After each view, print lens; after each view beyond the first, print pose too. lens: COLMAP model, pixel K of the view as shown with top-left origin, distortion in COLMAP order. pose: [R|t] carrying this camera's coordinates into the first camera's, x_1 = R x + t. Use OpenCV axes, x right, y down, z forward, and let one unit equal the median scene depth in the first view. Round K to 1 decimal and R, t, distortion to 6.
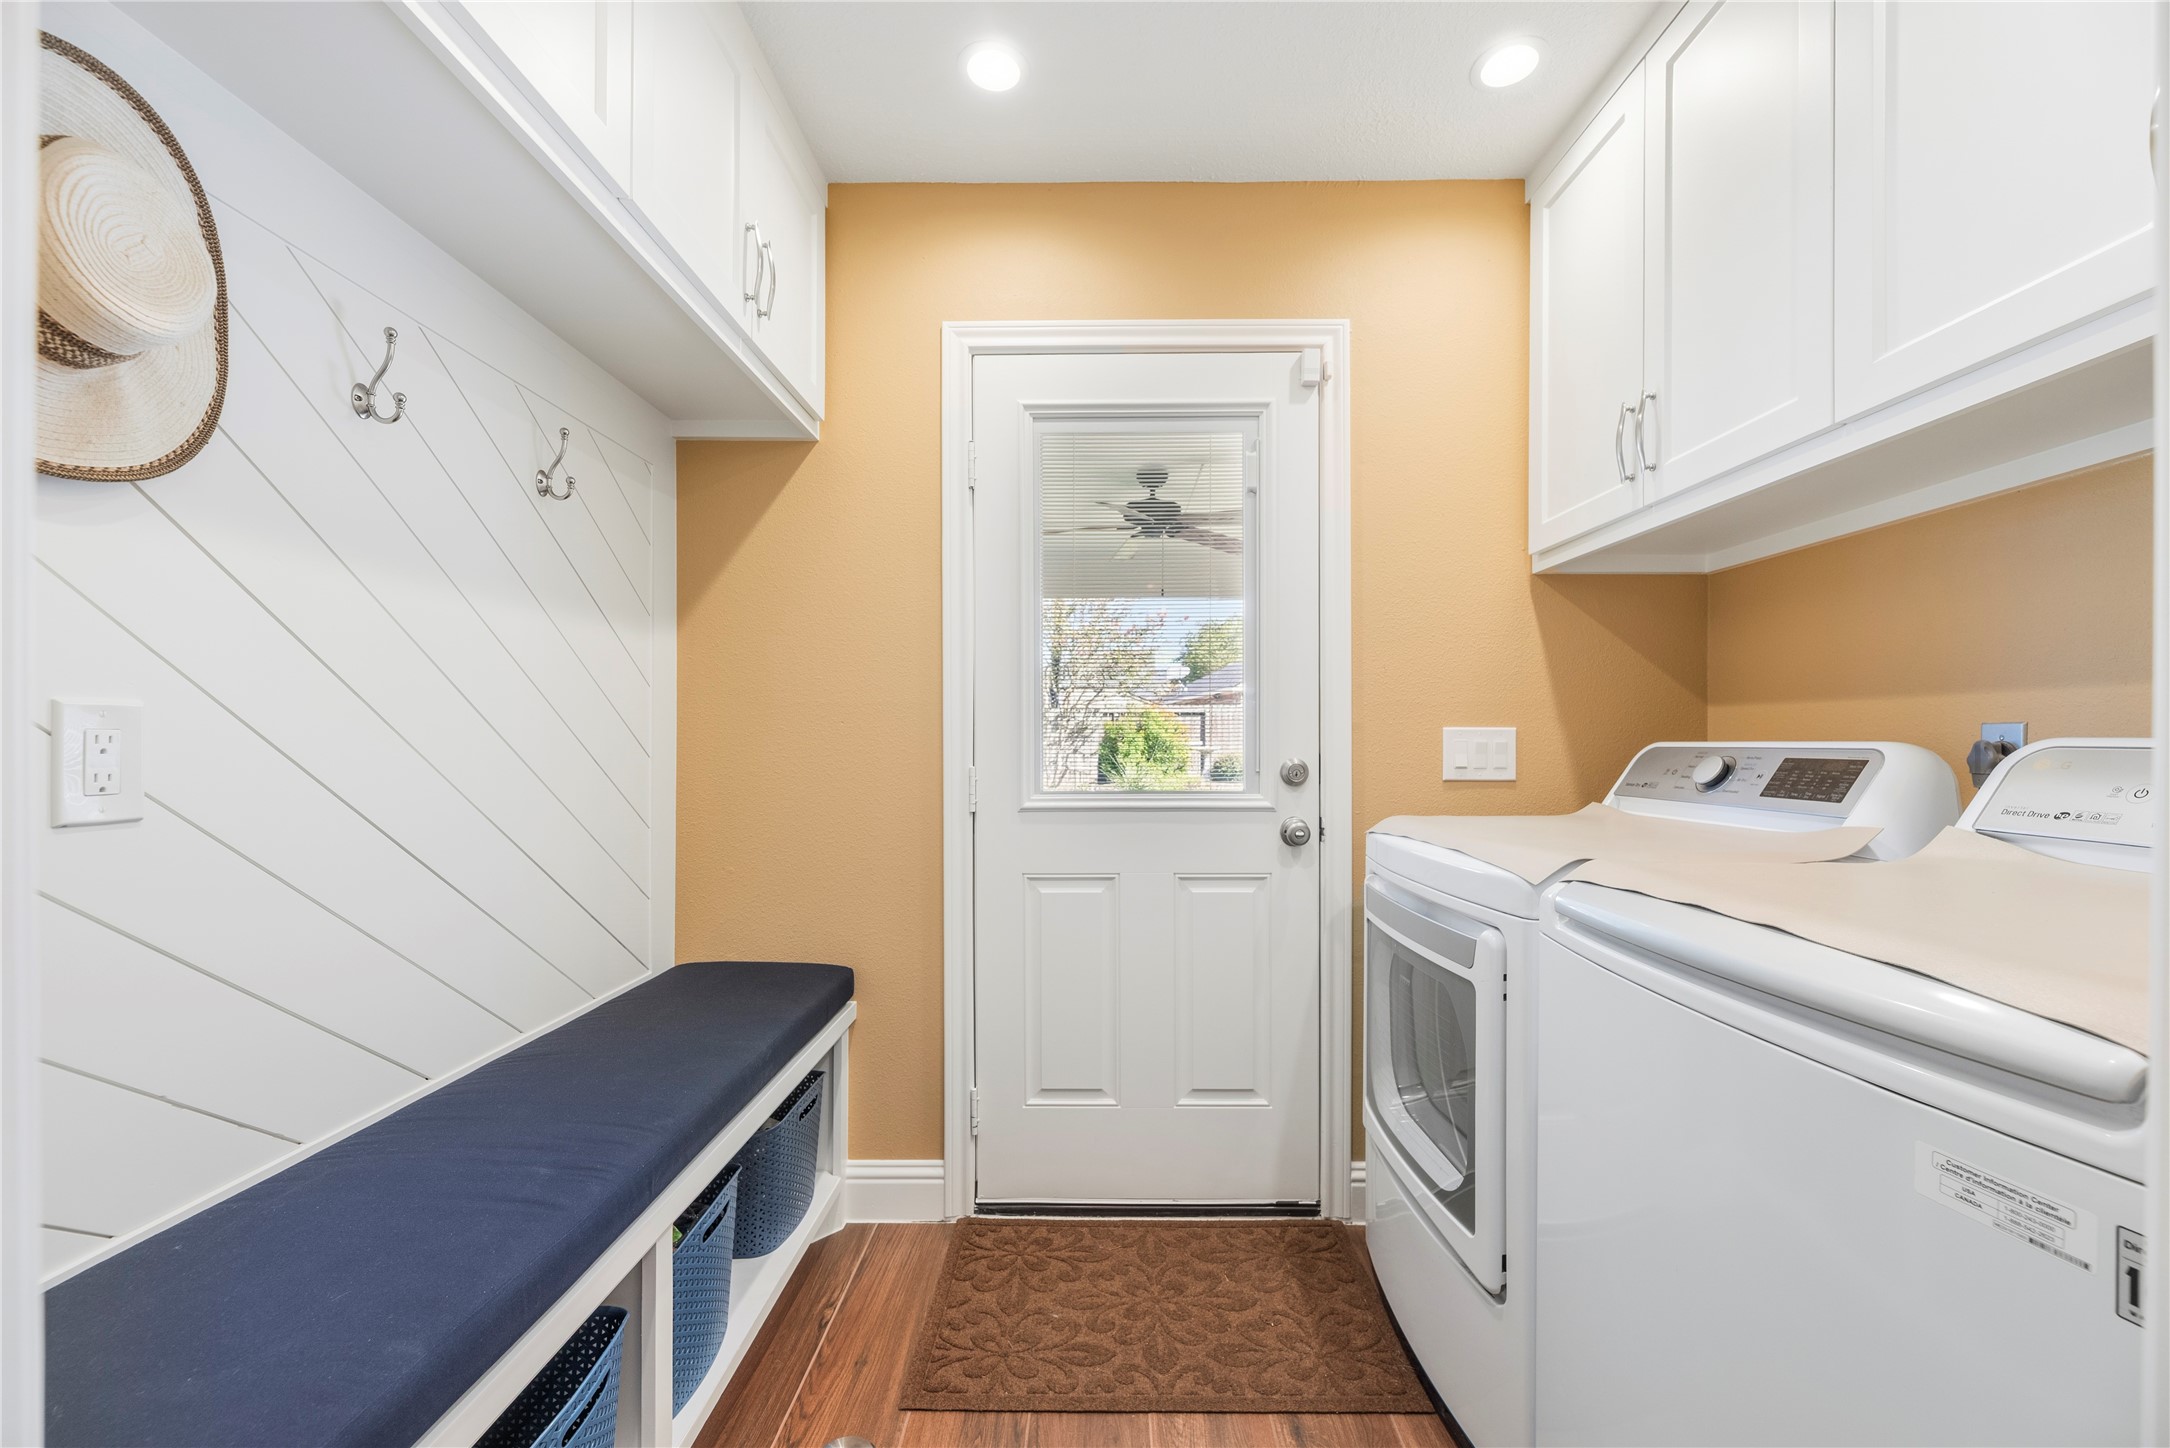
lens RADIAL K [[880.4, 0, 1084.6], [0, 880.4, 737.7], [0, 0, 1]] dist [-0.003010, 0.000930]
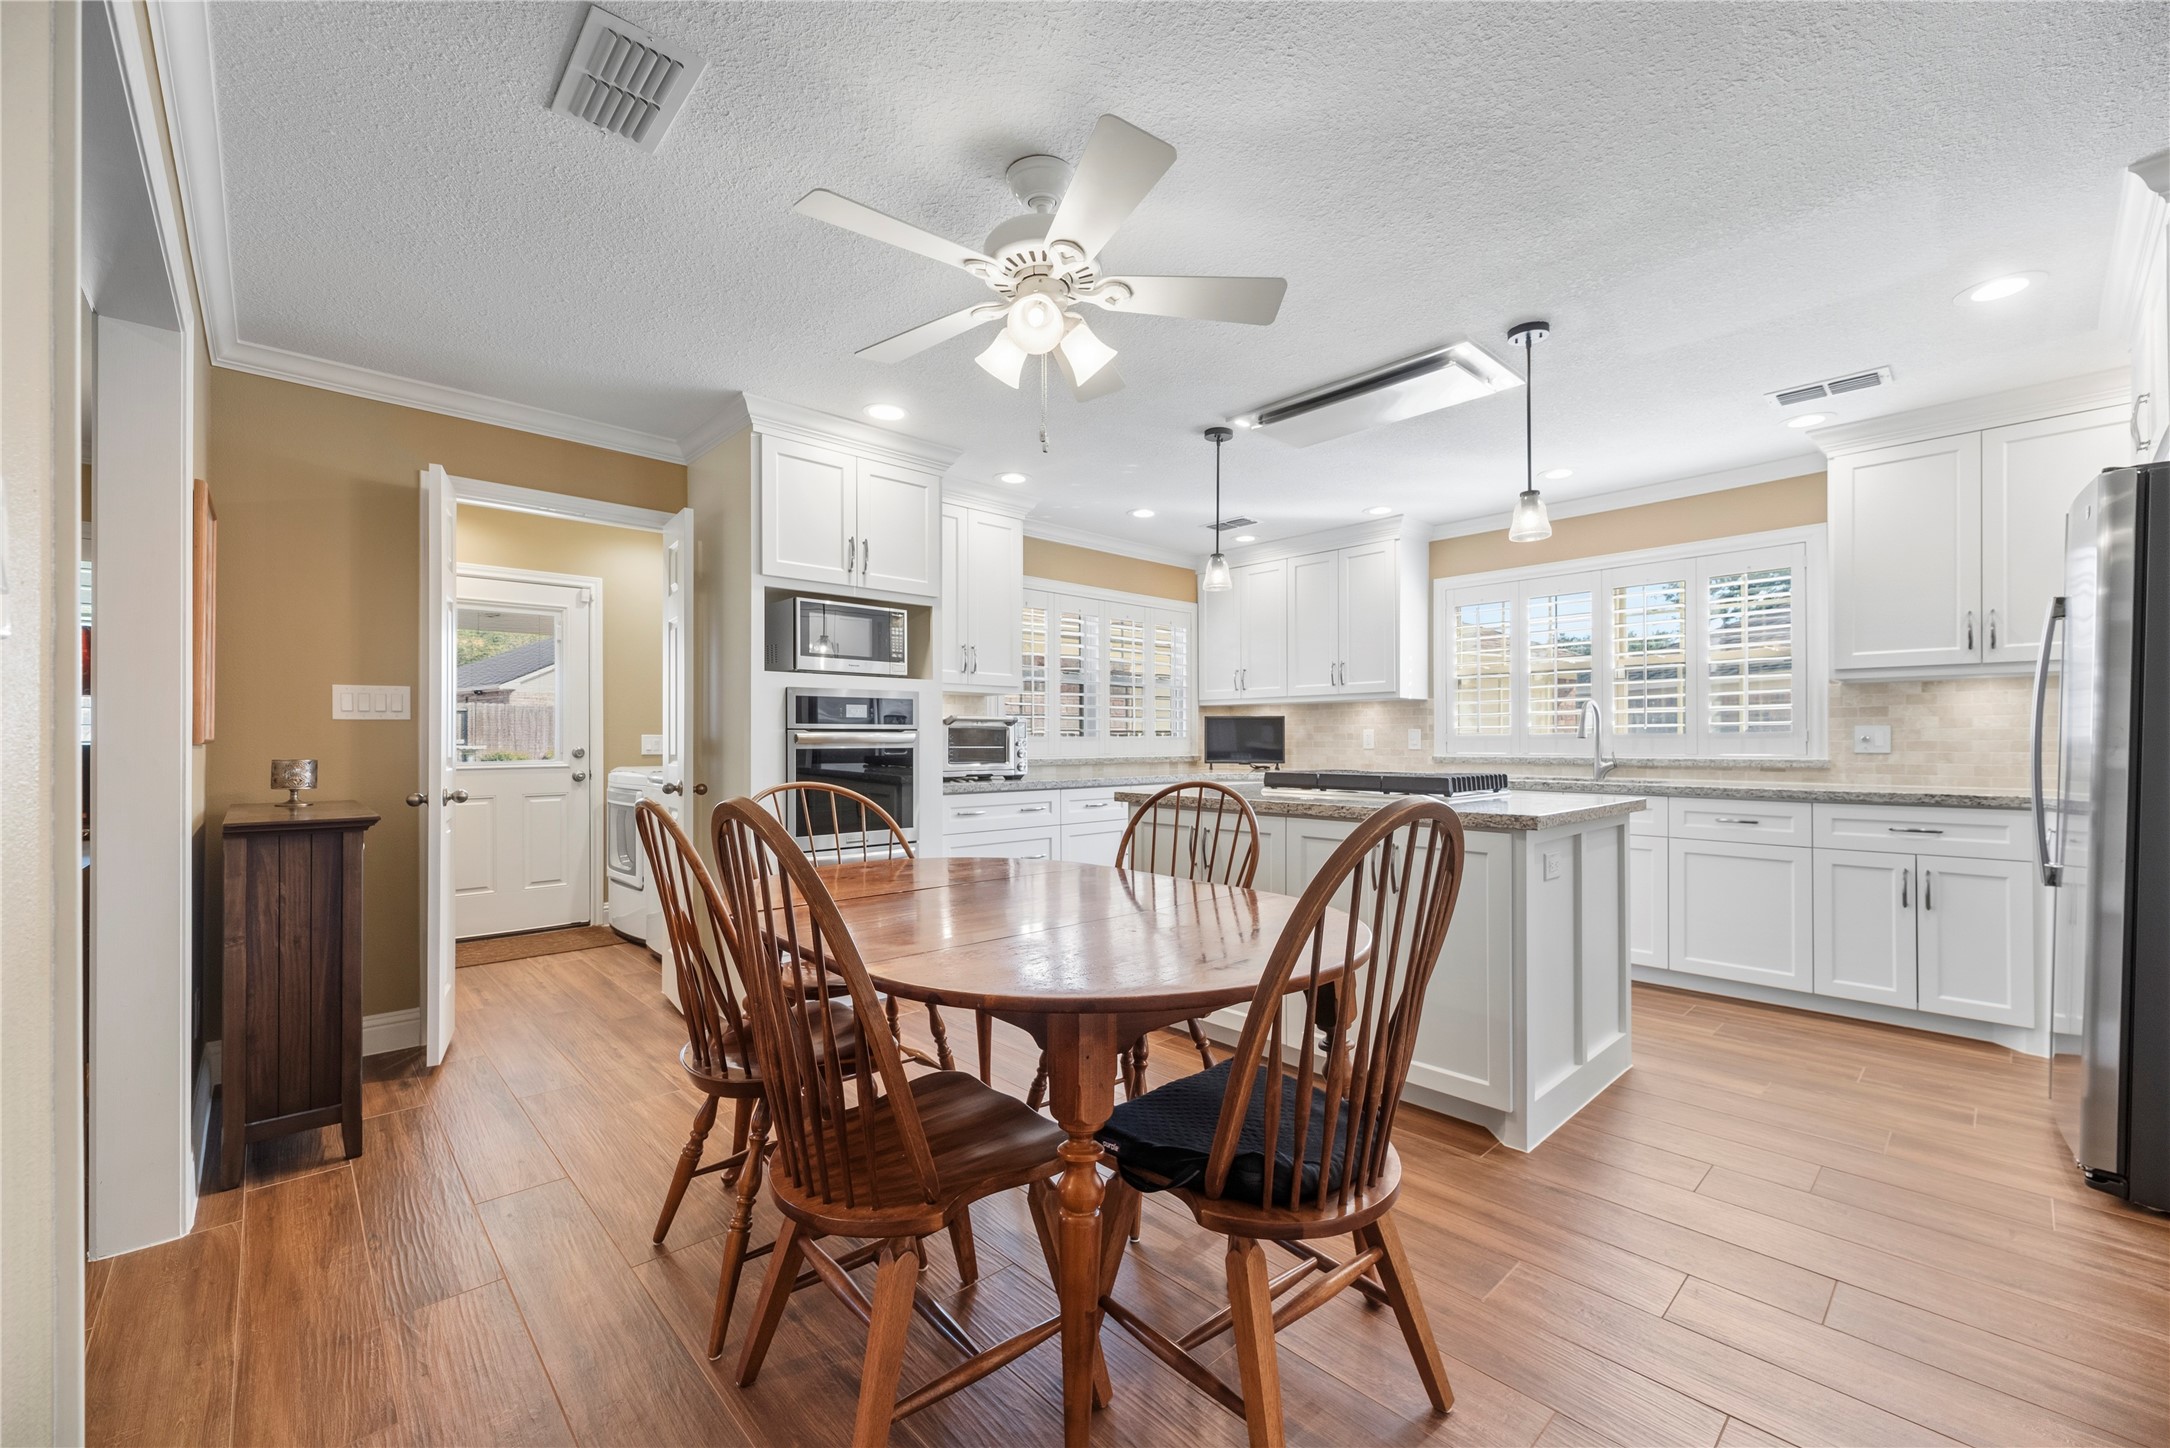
lens RADIAL K [[880.4, 0, 1108.5], [0, 880.4, 742.5], [0, 0, 1]] dist [-0.003010, 0.000930]
pose [[0.720359, -0.002475, 0.693597, -0.426566], [-0.003936, 0.999963, 0.007657, -0.015345], [-0.693591, -0.008246, 0.720322, -1.916529]]
